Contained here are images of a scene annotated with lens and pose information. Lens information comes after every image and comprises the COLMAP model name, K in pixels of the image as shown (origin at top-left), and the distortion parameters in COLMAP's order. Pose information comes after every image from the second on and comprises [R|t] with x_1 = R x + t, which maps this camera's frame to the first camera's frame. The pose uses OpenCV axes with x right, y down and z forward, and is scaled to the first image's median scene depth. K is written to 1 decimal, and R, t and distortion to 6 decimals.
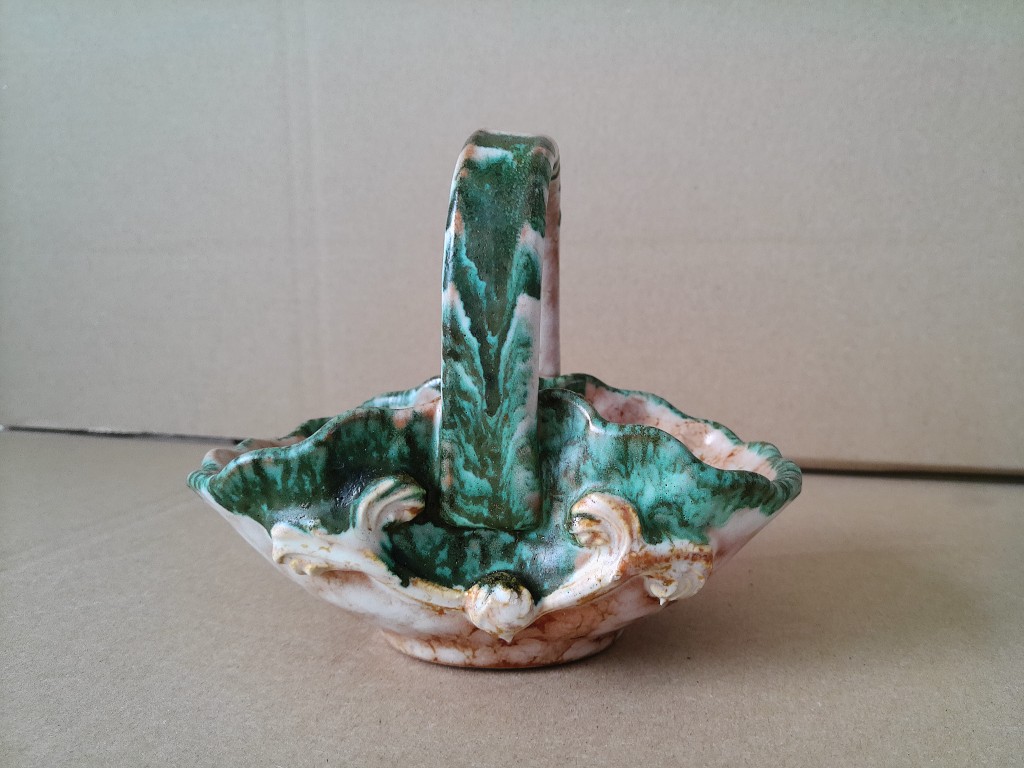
lens RADIAL K [[968.6, 0, 529.7], [0, 968.6, 420.8], [0, 0, 1]] dist [-0.014575, 0.000000]
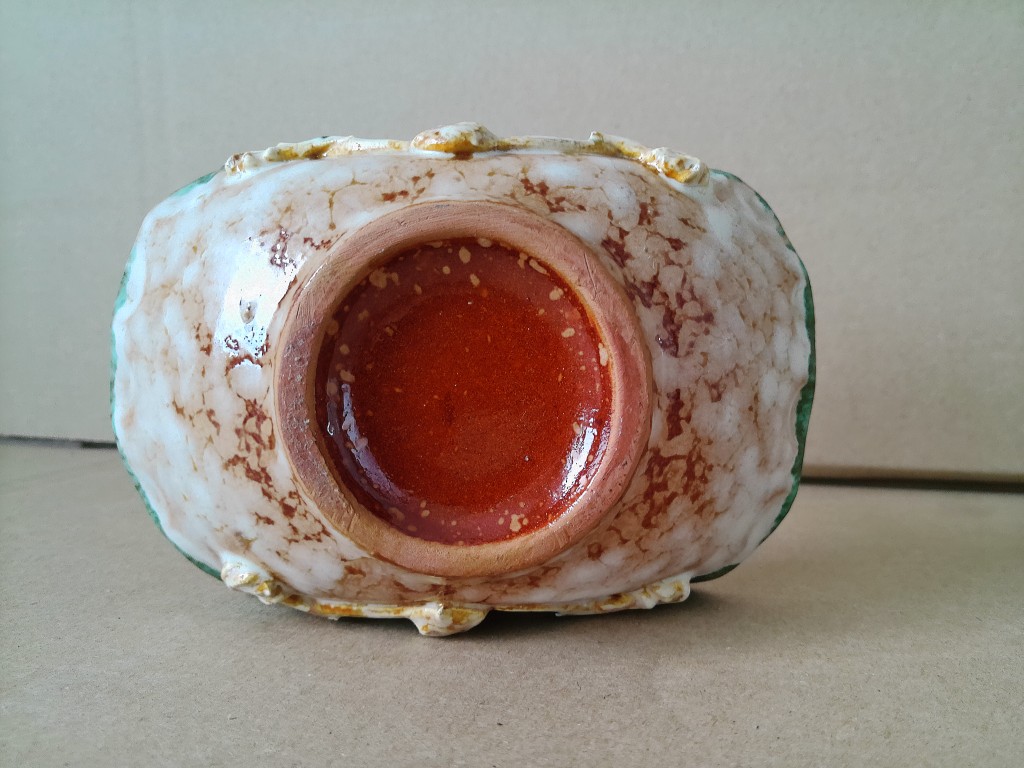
lens RADIAL K [[968.6, 0, 534.8], [0, 968.6, 418.3], [0, 0, 1]] dist [-0.014575, 0.000000]
pose [[0.999975, 0.006201, 0.003535, 0.107767], [-0.006038, 0.998998, -0.044351, 0.043503], [-0.003806, 0.044328, 0.999010, 0.213589]]
